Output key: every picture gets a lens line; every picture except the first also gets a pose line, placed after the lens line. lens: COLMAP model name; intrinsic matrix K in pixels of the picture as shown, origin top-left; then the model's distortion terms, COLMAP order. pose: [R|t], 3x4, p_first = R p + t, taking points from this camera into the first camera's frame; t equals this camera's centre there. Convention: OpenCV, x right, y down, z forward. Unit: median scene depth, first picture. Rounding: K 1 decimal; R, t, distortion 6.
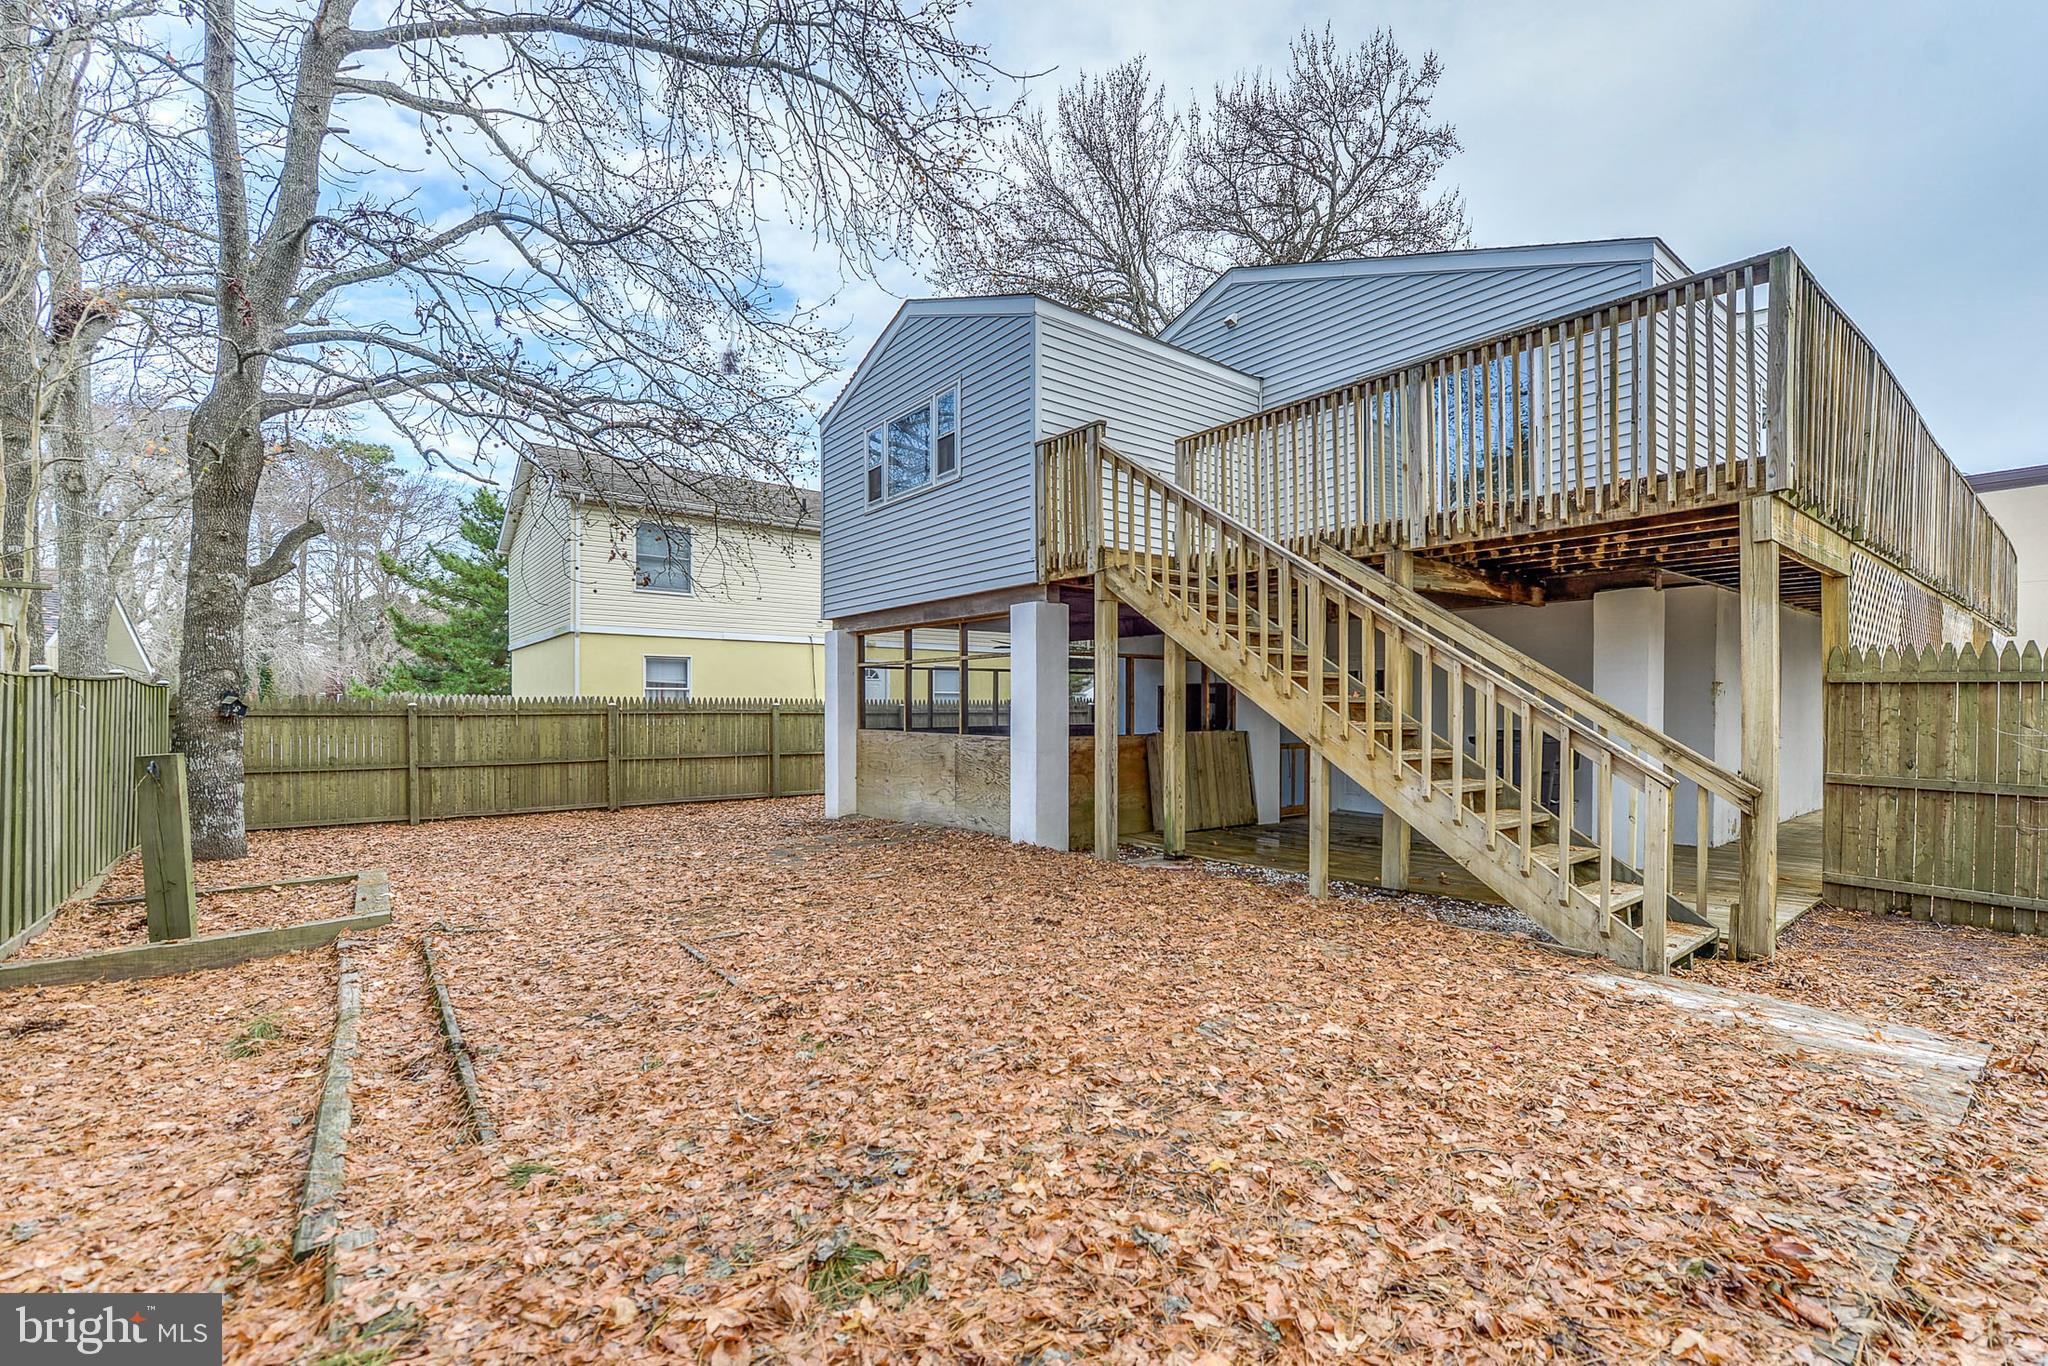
lens RADIAL K [[866.5, 0, 1024.0], [0, 866.5, 683.0], [0, 0, 1]] dist [-0.010606, -0.000605]
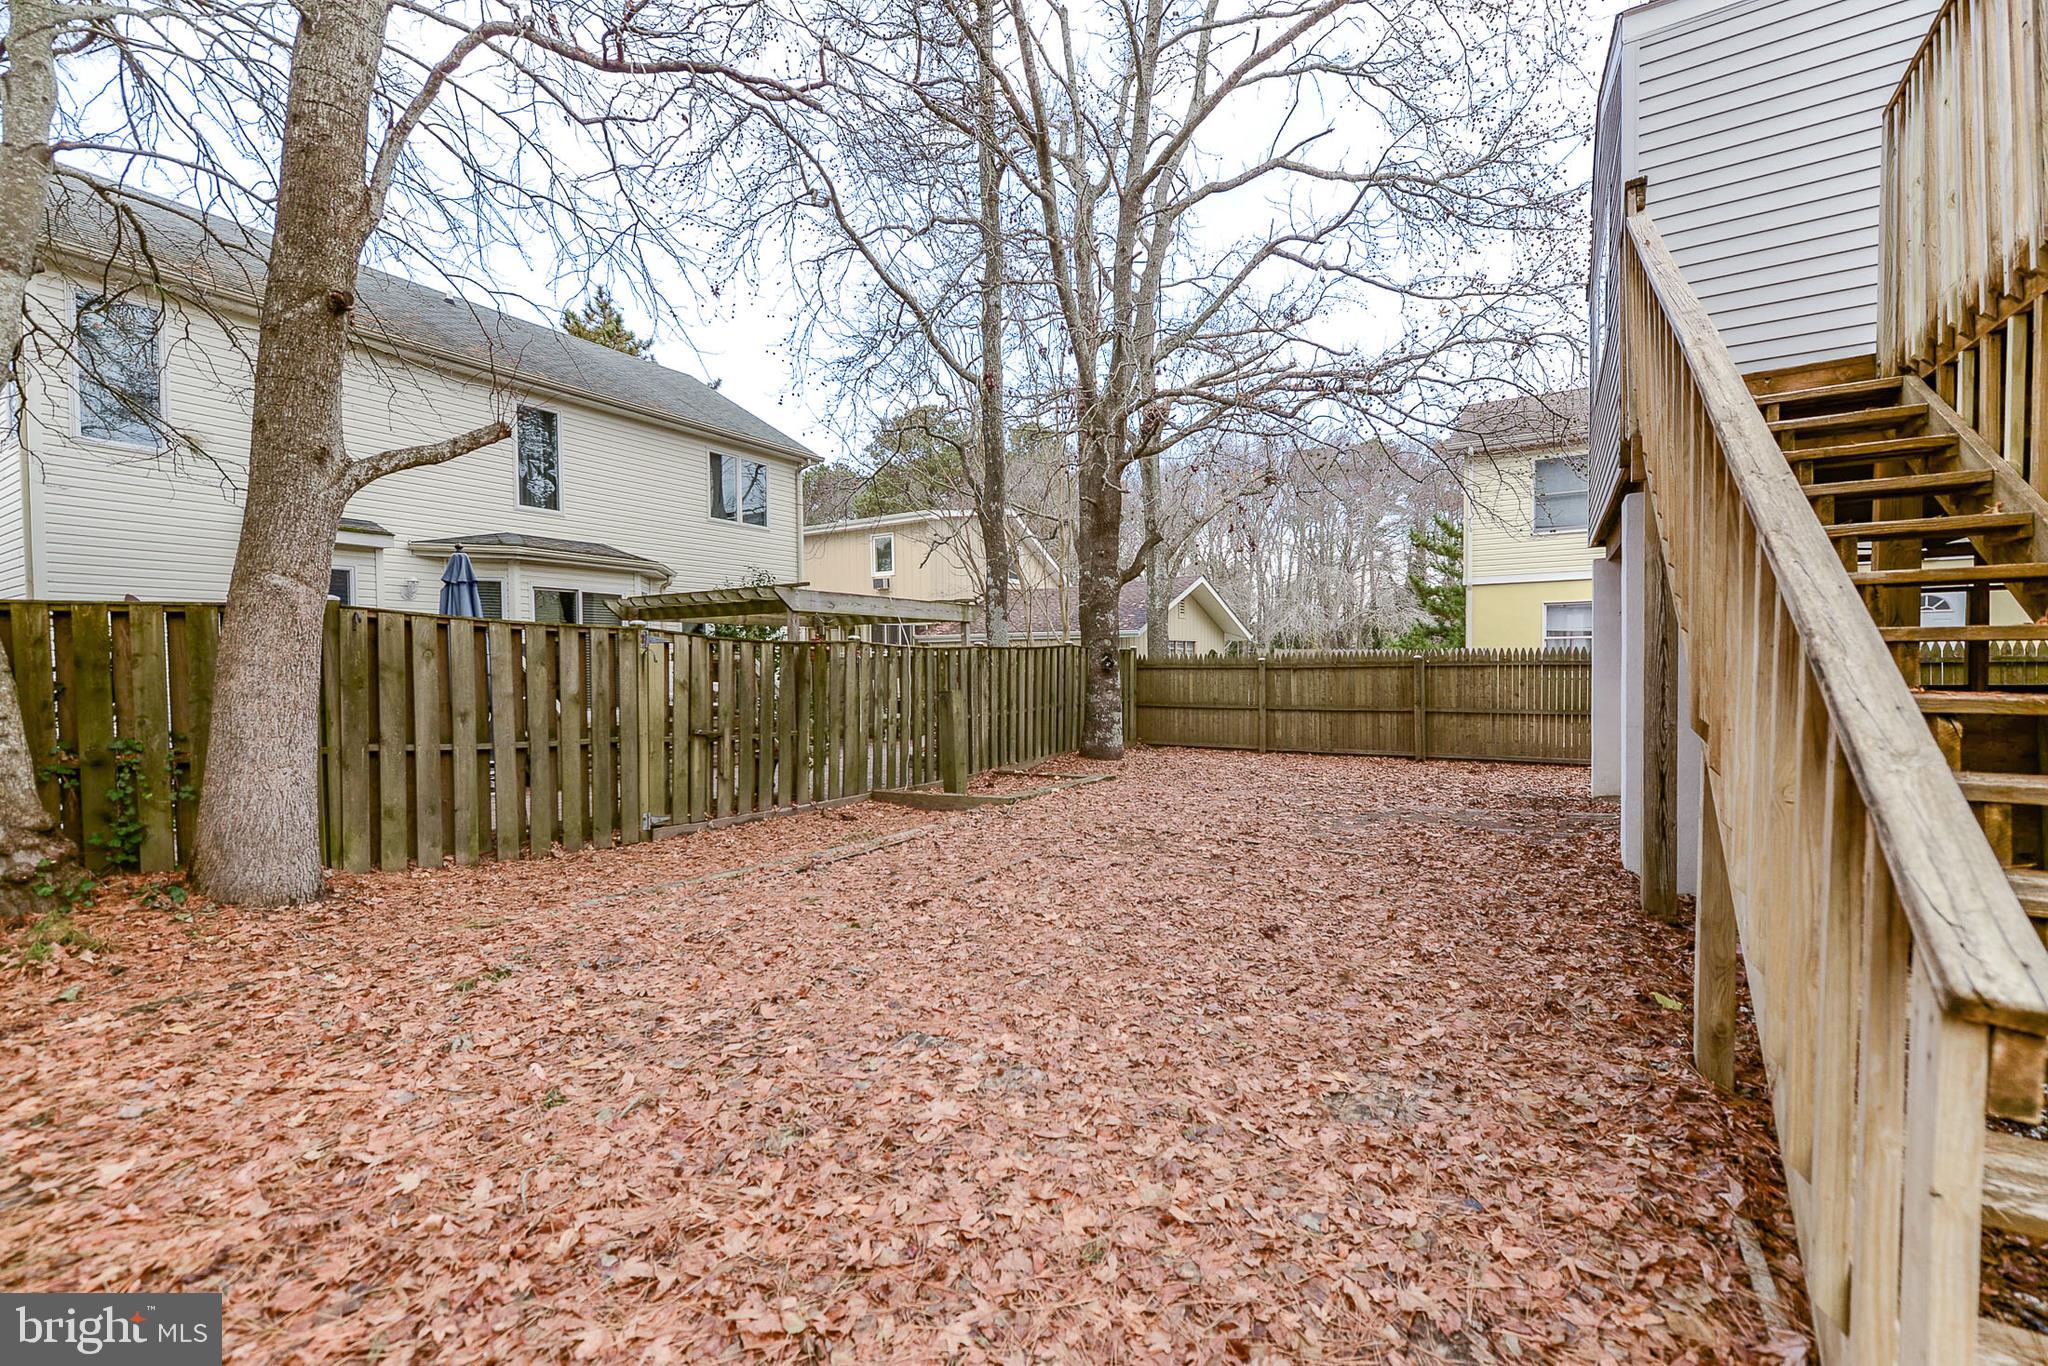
lens RADIAL K [[821.9, 0, 1021.2], [0, 821.9, 662.1], [0, 0, 1]] dist [-0.001069, -0.000152]
pose [[0.327767, -0.005545, -0.944742, 0.321743], [0.037573, 0.999268, 0.007171, 0.007340], [0.944011, -0.037847, 0.327736, 0.267270]]
